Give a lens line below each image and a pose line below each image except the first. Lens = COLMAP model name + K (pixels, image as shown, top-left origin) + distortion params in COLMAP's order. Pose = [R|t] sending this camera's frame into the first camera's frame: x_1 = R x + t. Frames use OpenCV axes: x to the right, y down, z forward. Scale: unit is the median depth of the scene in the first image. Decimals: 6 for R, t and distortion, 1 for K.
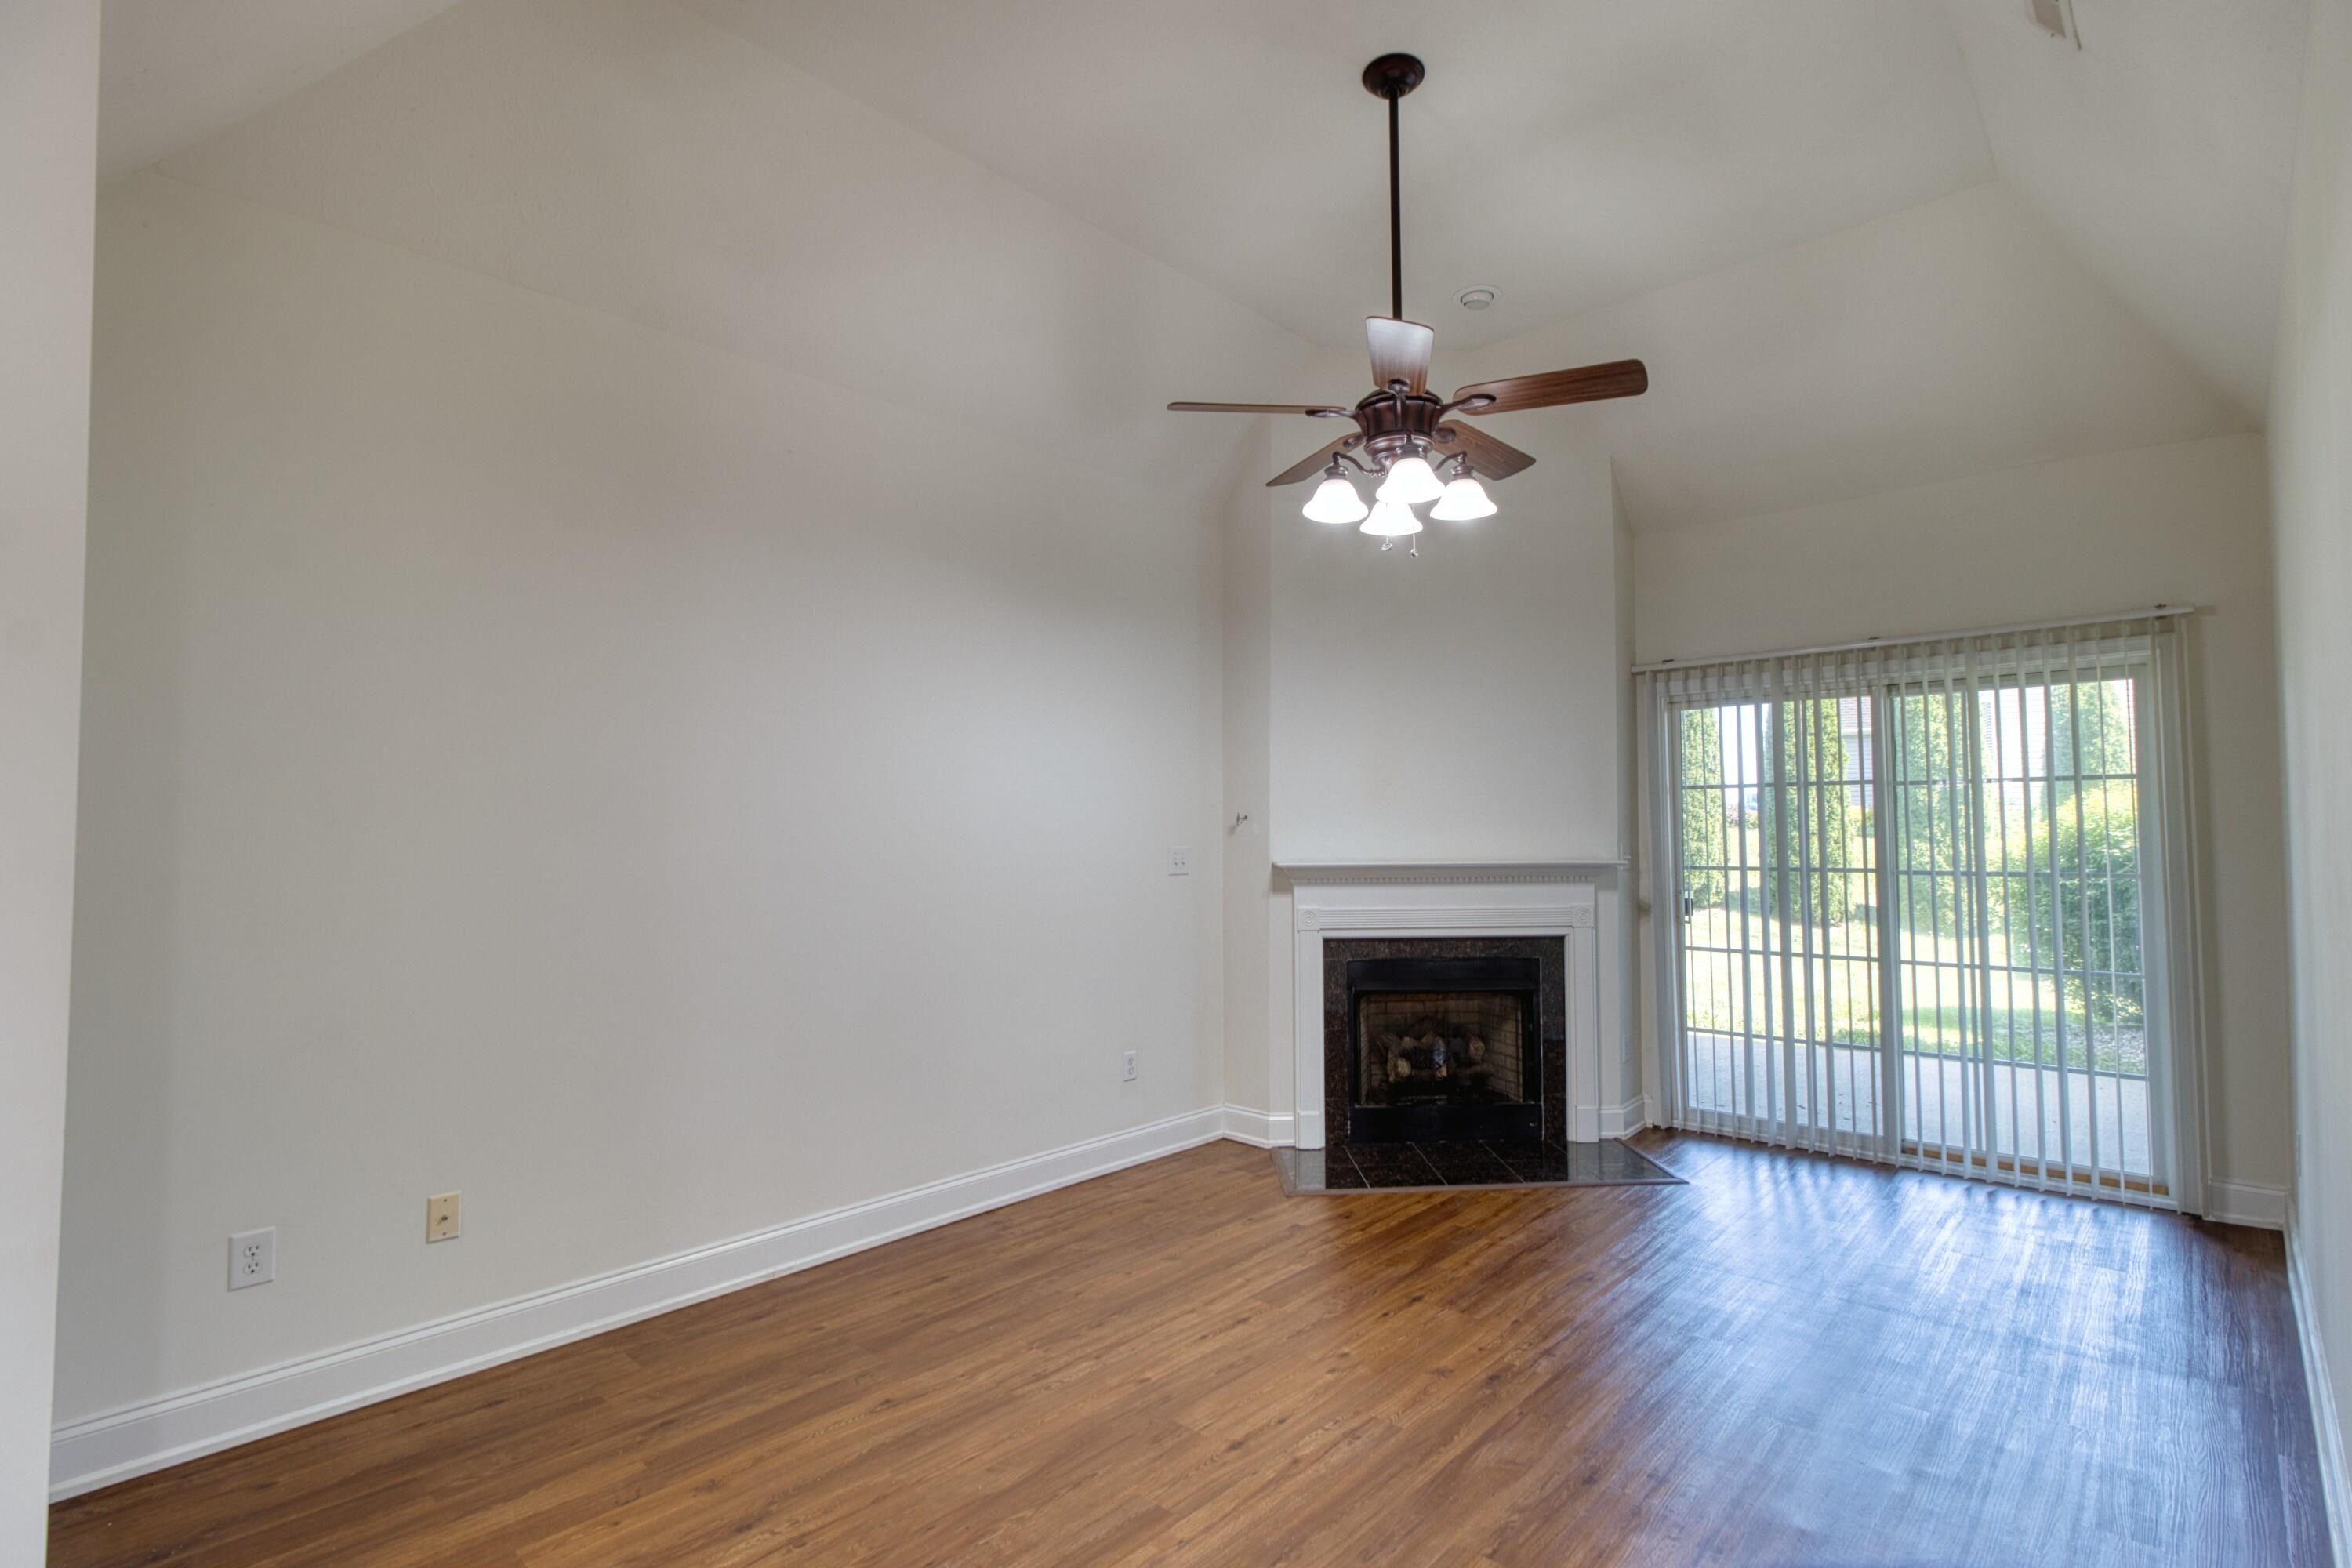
lens RADIAL K [[1111.4, 0, 1210.2], [0, 1111.4, 792.7], [0, 0, 1]] dist [0.000345, -0.000161]
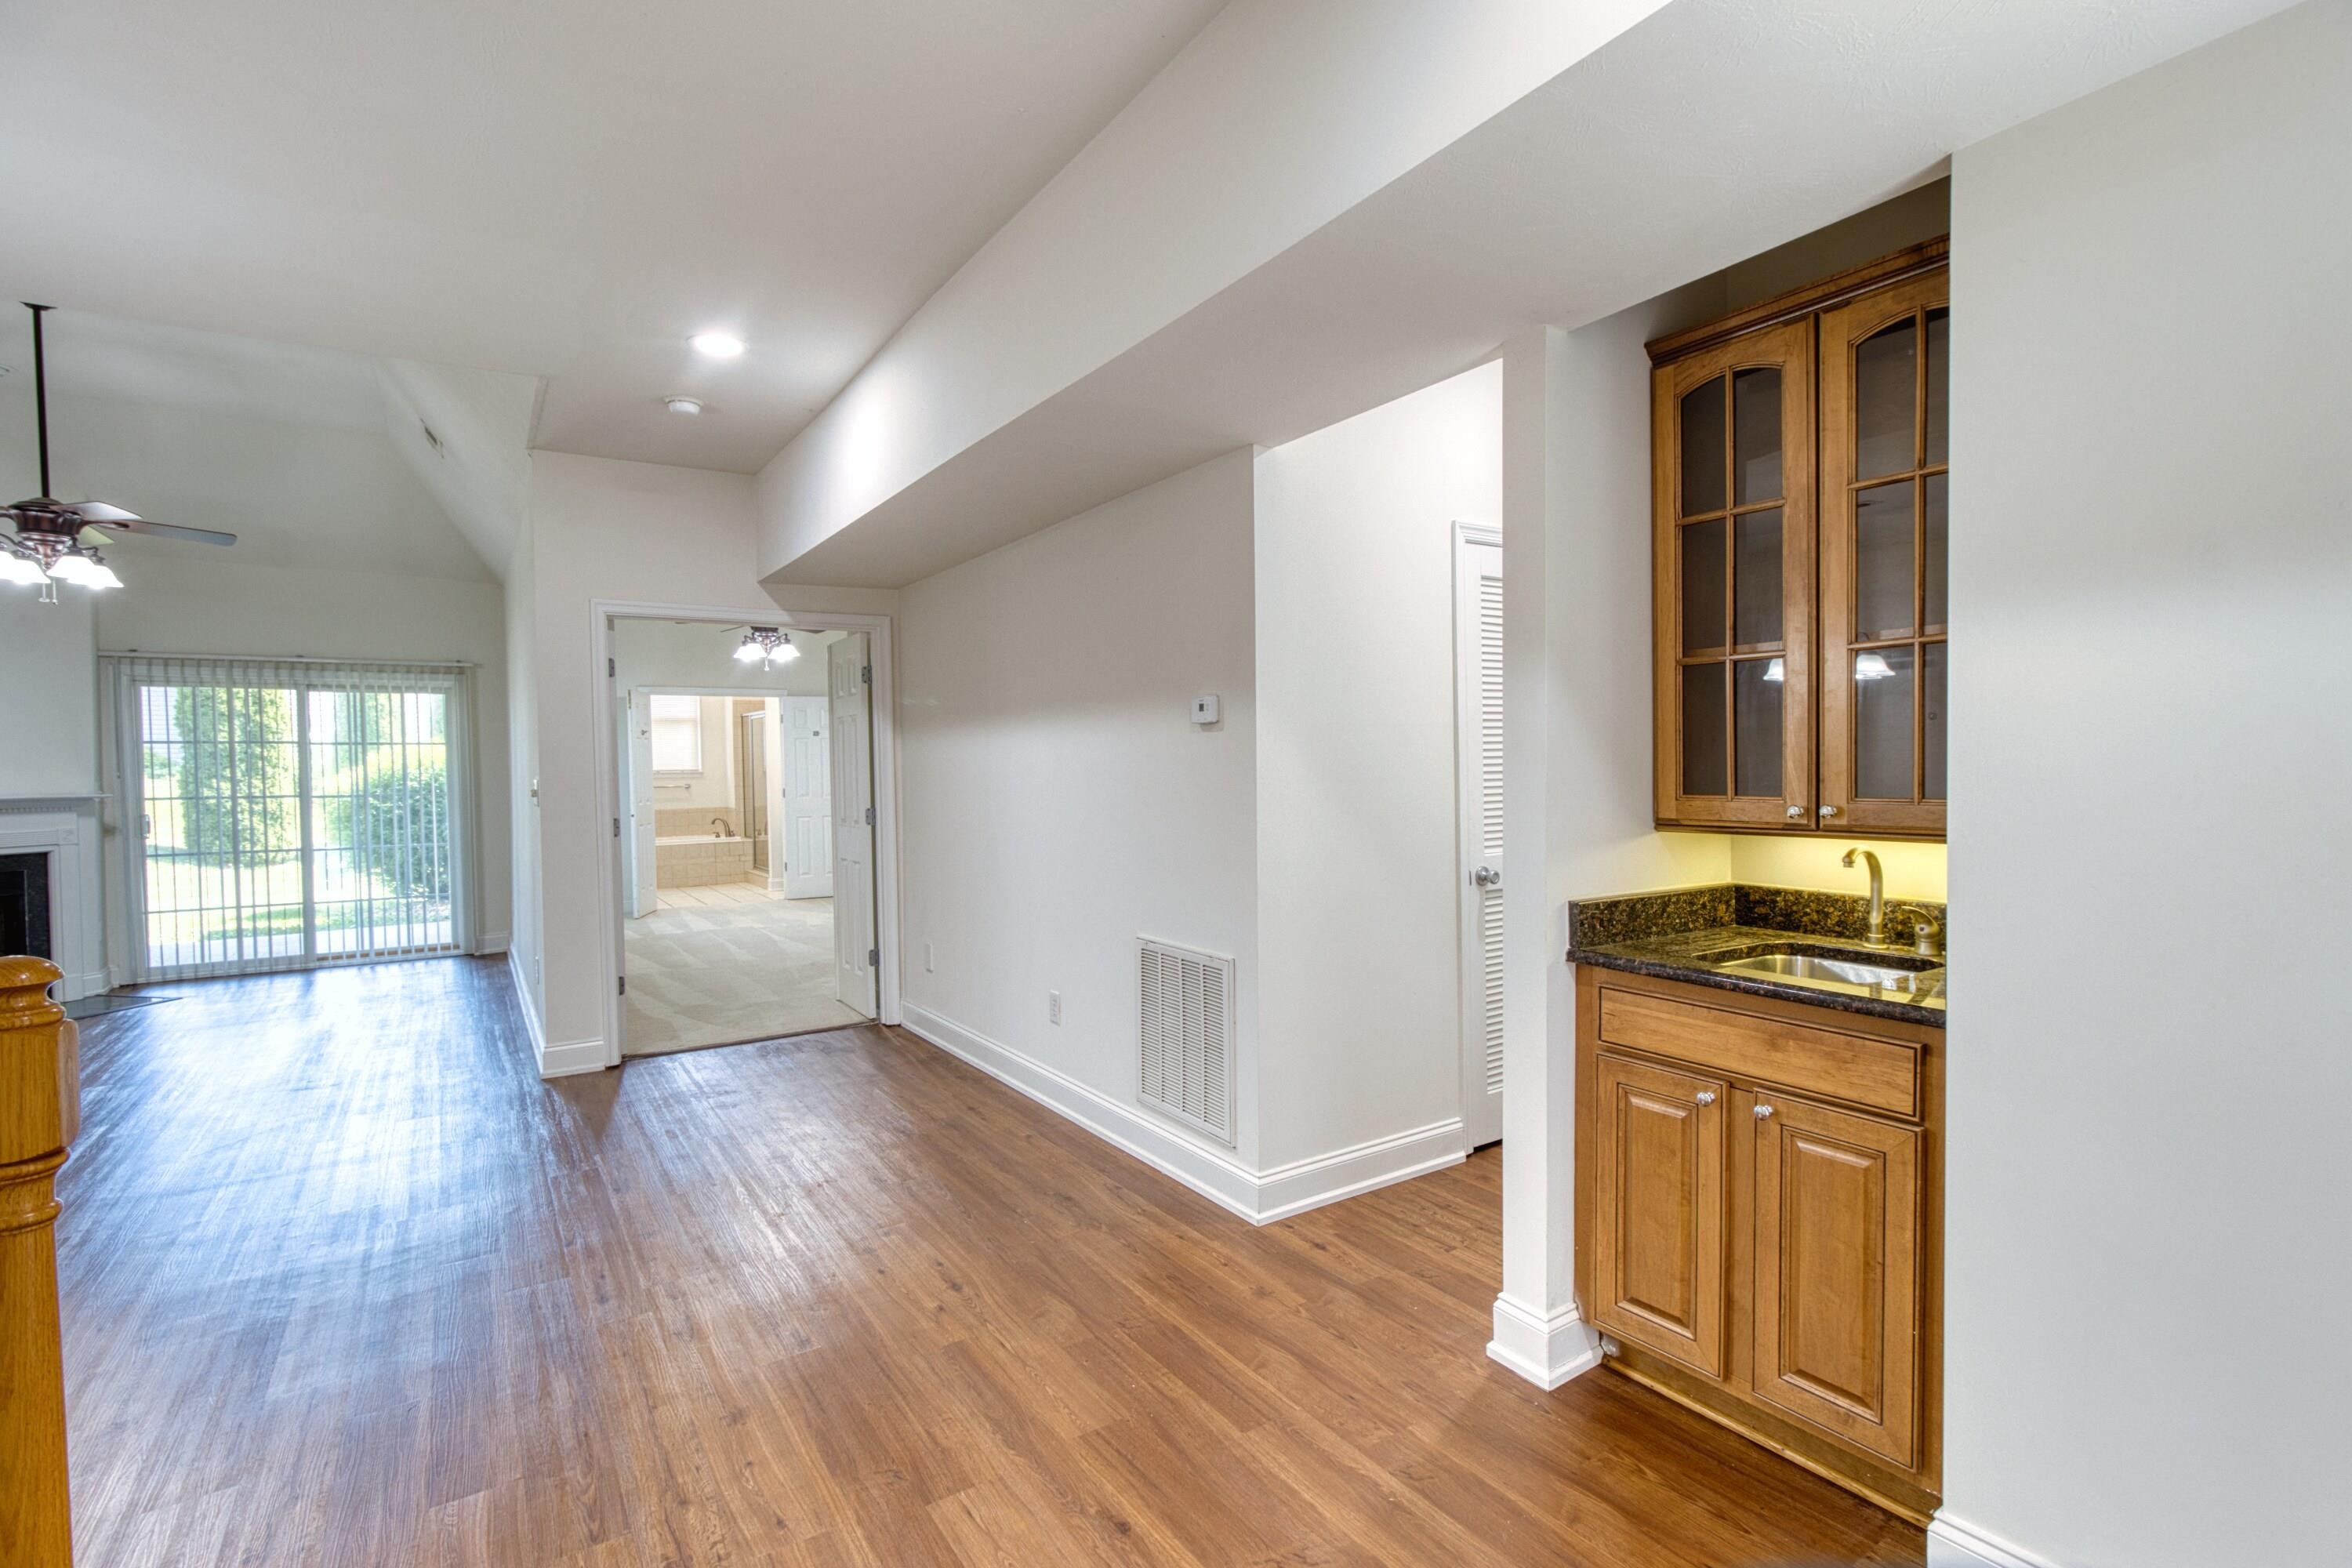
lens RADIAL K [[1111.4, 0, 1210.2], [0, 1111.4, 792.7], [0, 0, 1]] dist [0.000345, -0.000161]
pose [[0.237834, -0.022708, 0.971040, -0.654989], [-0.030684, 0.999052, 0.030878, -0.026781], [-0.970821, -0.037139, 0.236912, -0.677449]]
